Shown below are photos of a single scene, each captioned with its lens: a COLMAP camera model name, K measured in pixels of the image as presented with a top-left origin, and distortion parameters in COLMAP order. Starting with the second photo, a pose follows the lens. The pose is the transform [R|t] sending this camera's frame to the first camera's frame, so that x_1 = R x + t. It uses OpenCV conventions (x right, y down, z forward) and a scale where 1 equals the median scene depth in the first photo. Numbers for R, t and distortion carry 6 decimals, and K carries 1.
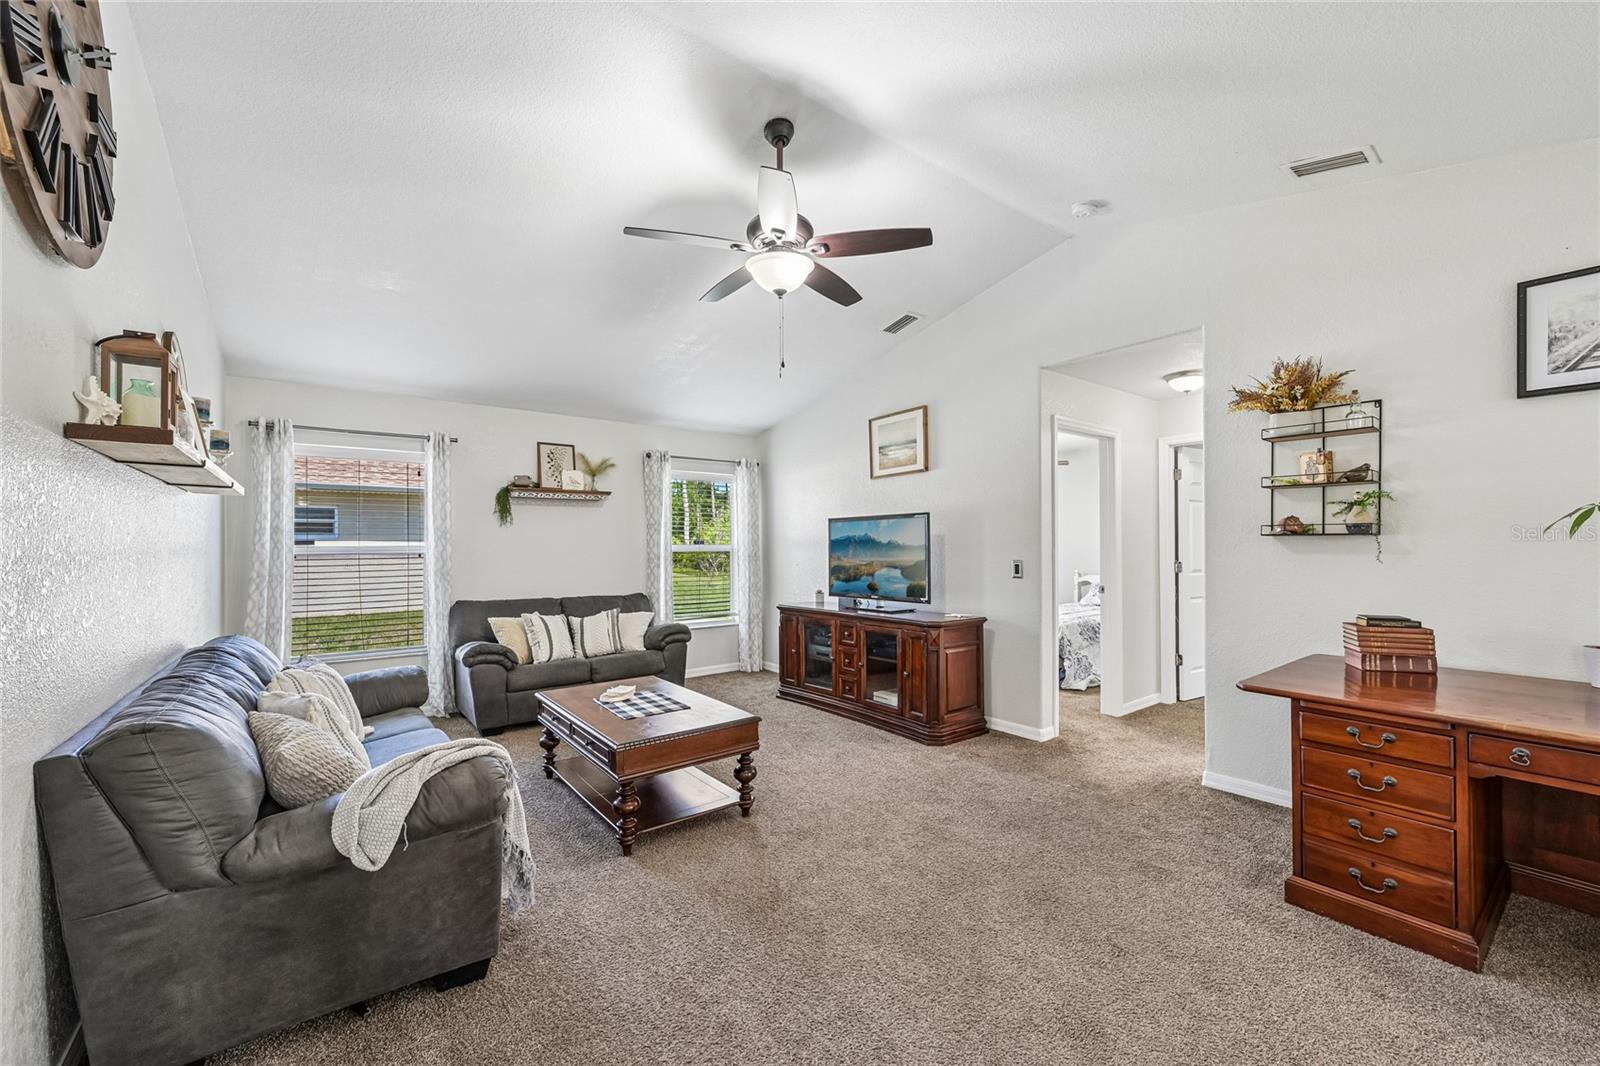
lens RADIAL K [[633.1, 0, 795.7], [0, 633.1, 539.5], [0, 0, 1]] dist [0.001799, -0.000069]
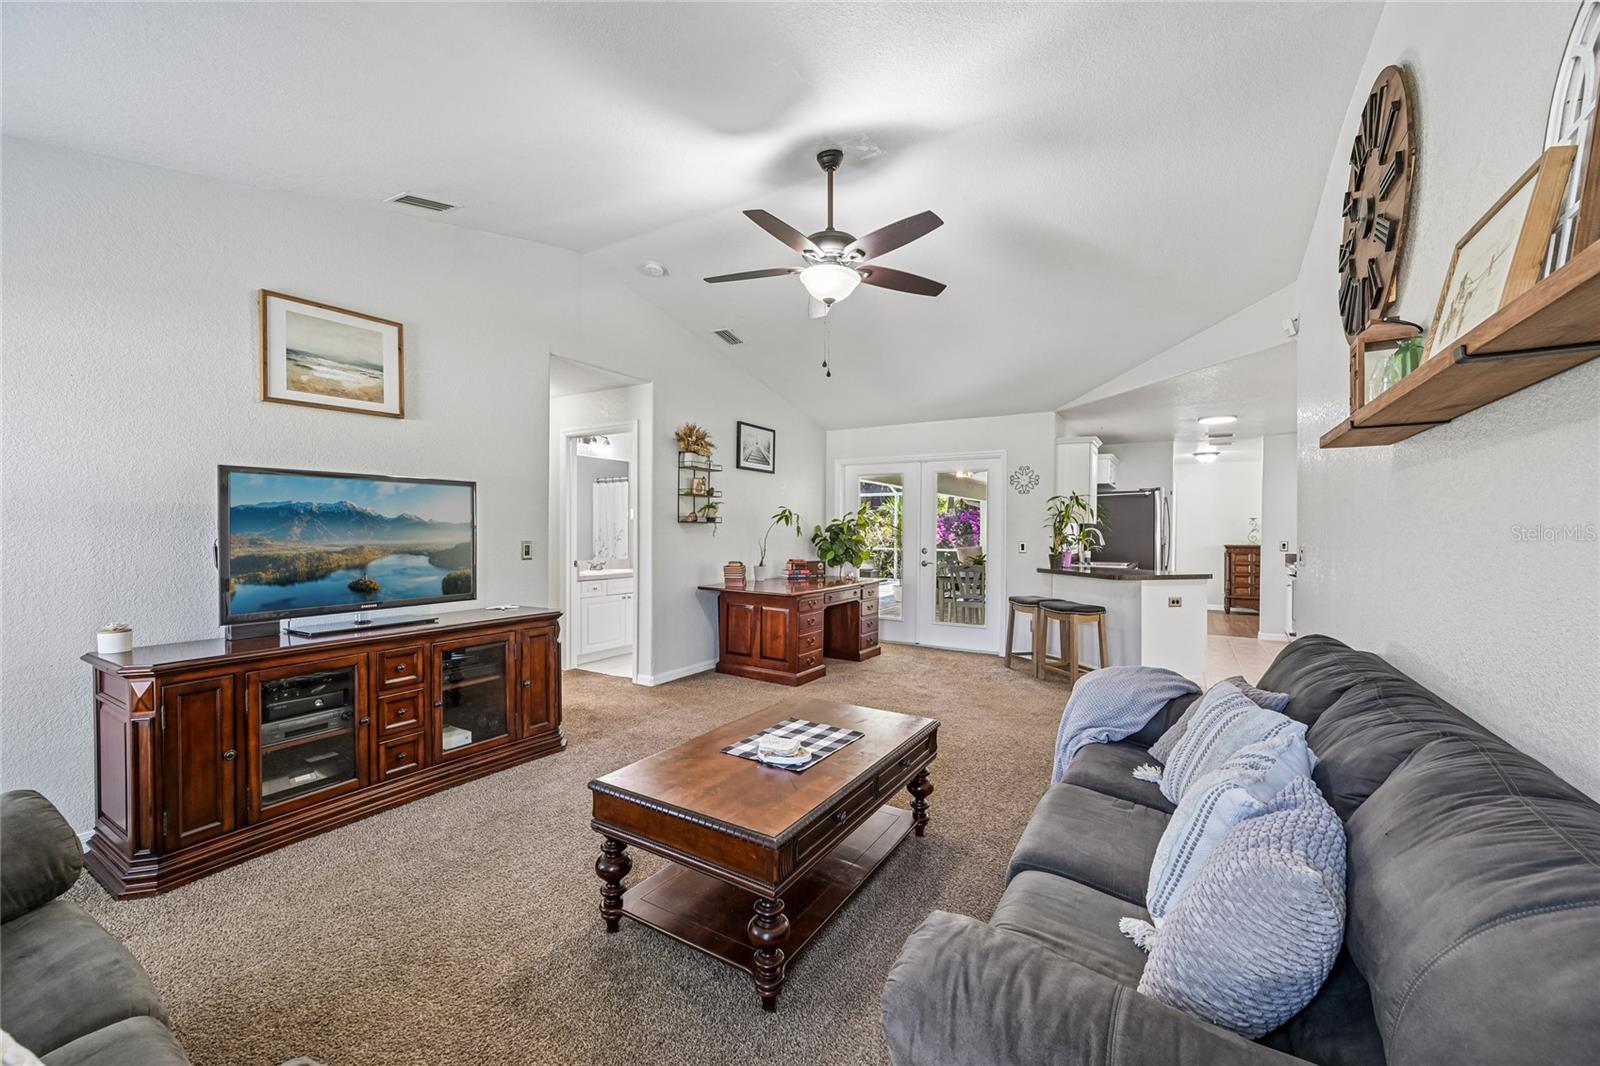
lens RADIAL K [[633.1, 0, 808.4], [0, 633.1, 529.2], [0, 0, 1]] dist [0.001799, -0.000069]
pose [[-0.376937, 0.006699, 0.926215, -0.787041], [-0.012046, 0.999854, -0.012134, 0.024064], [-0.926160, -0.015731, -0.376801, 1.080682]]
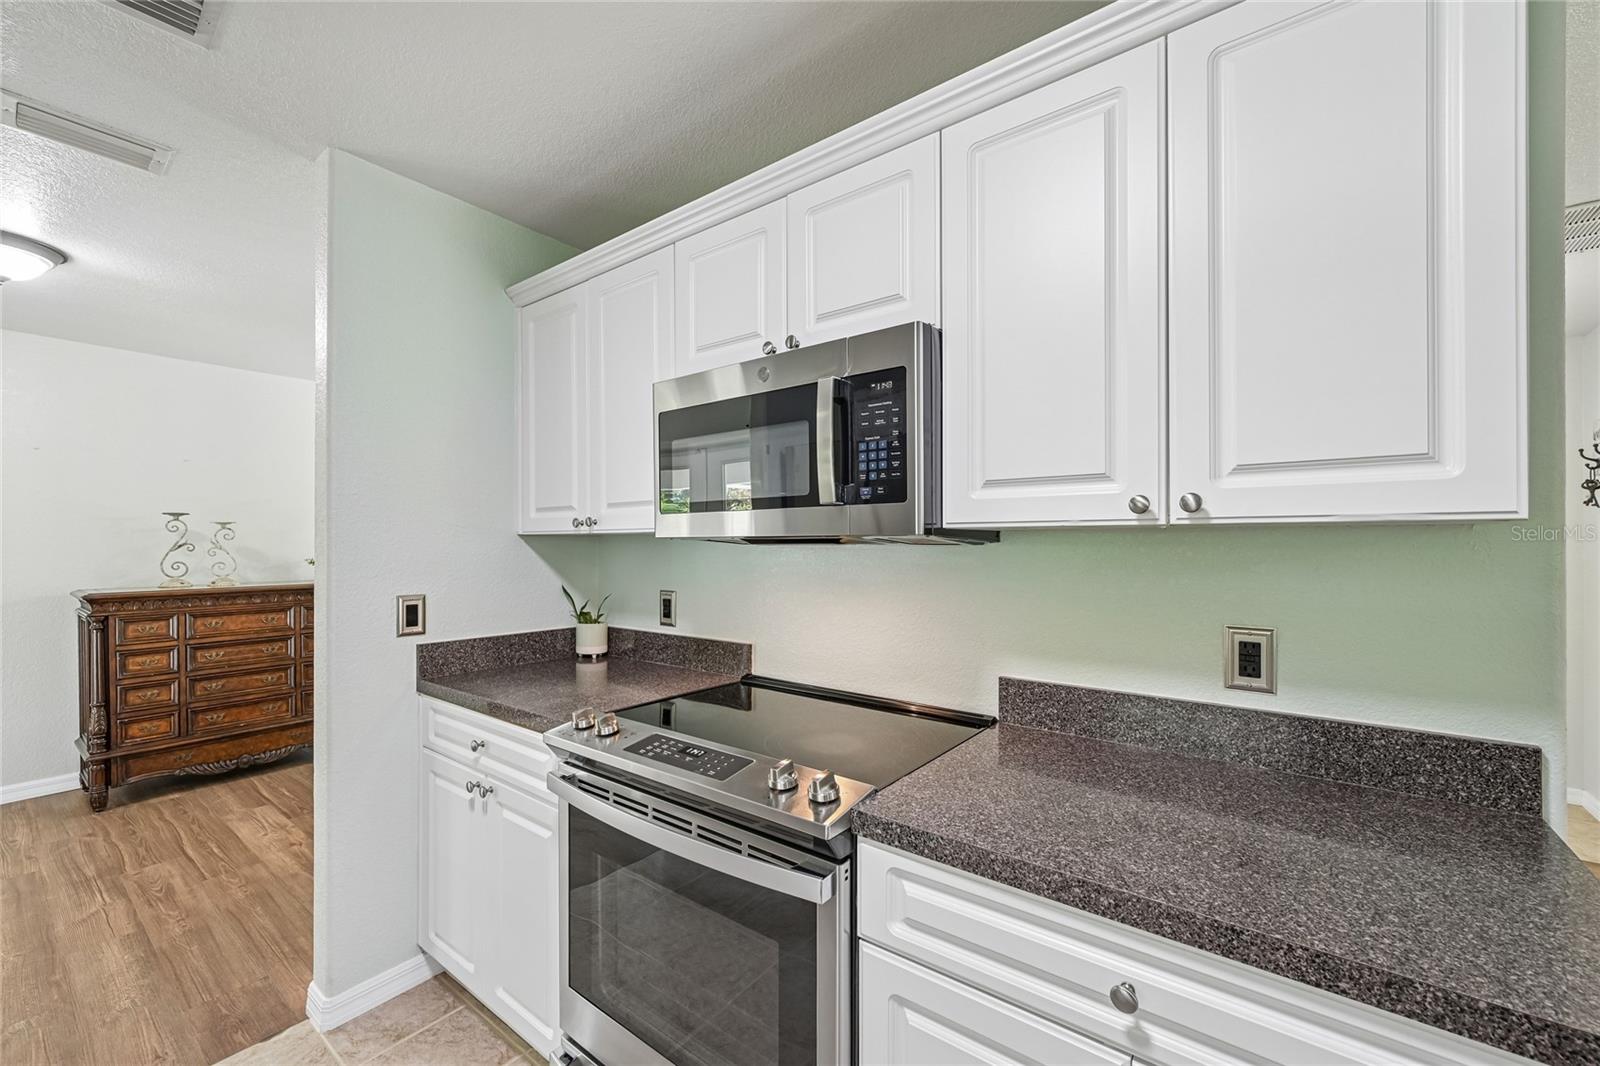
lens RADIAL K [[633.1, 0, 795.9], [0, 633.1, 552.6], [0, 0, 1]] dist [0.001799, -0.000069]
pose [[-0.961957, 0.007007, -0.273111, 0.324995], [0.005221, 0.999960, 0.007266, -0.017335], [0.273151, 0.005564, -0.961955, -0.463432]]
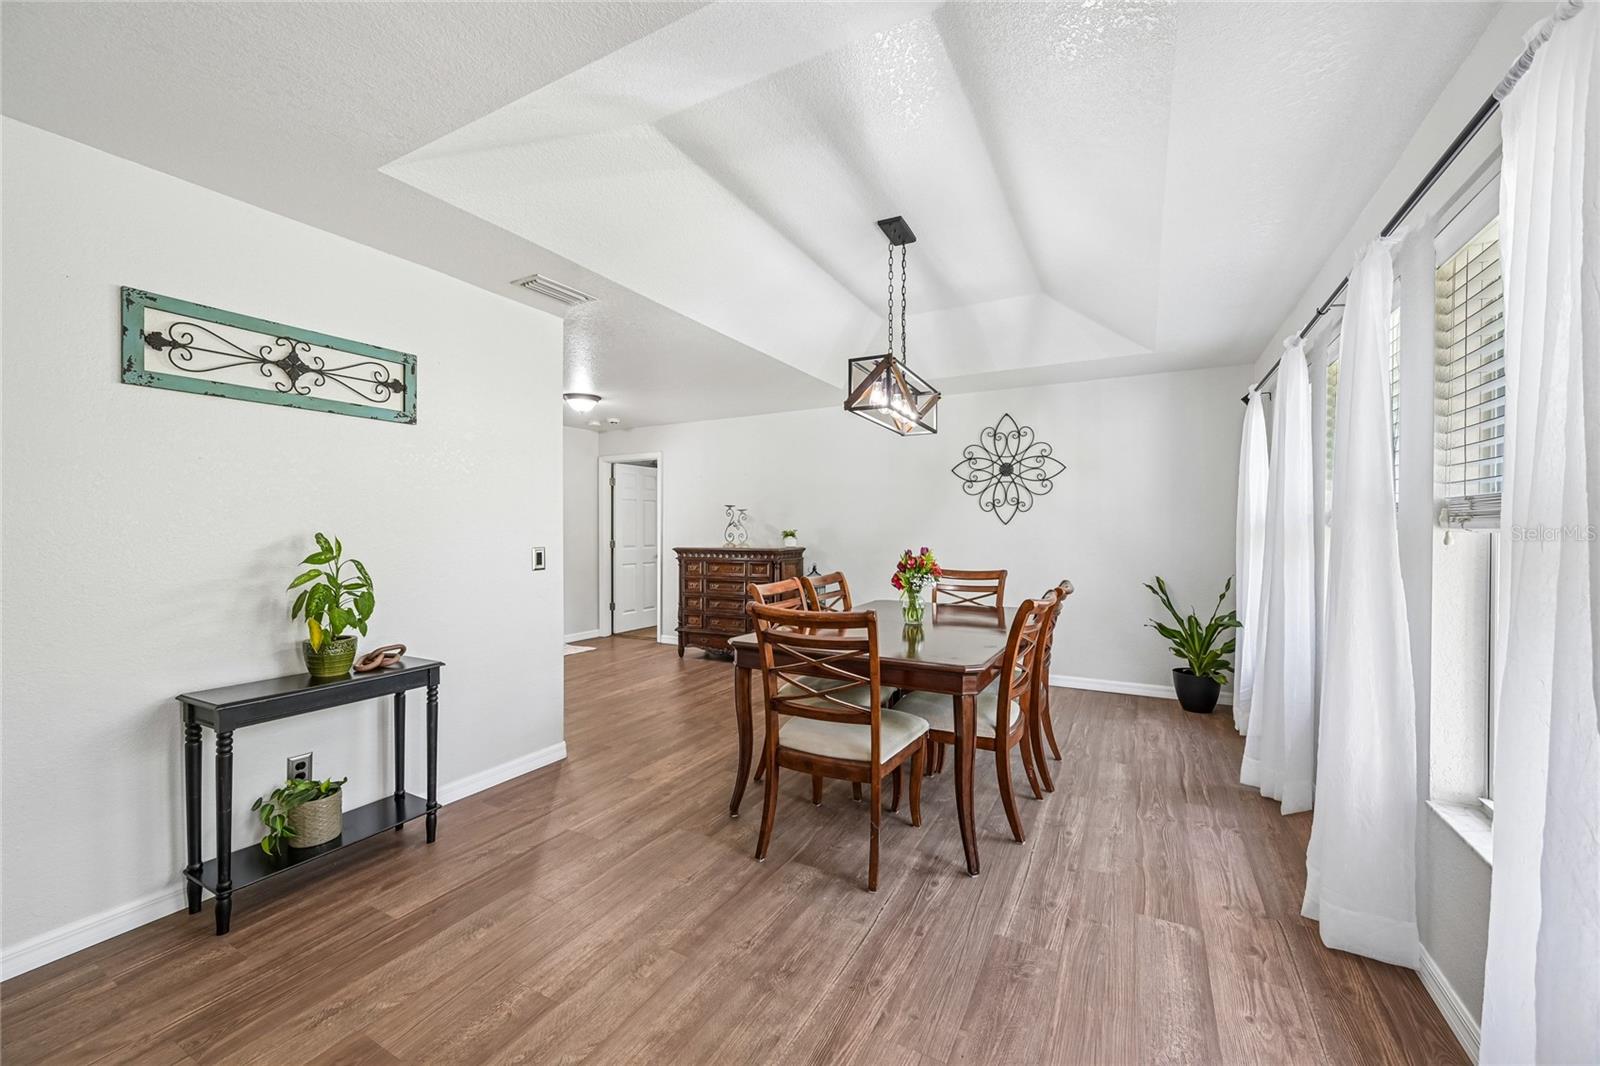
lens RADIAL K [[633.1, 0, 801.2], [0, 633.1, 542.8], [0, 0, 1]] dist [0.001799, -0.000069]
pose [[-0.415886, -0.013928, 0.909310, -0.640564], [-0.001718, 0.999893, 0.014529, 0.000307], [-0.909415, 0.004480, -0.415866, -1.104384]]
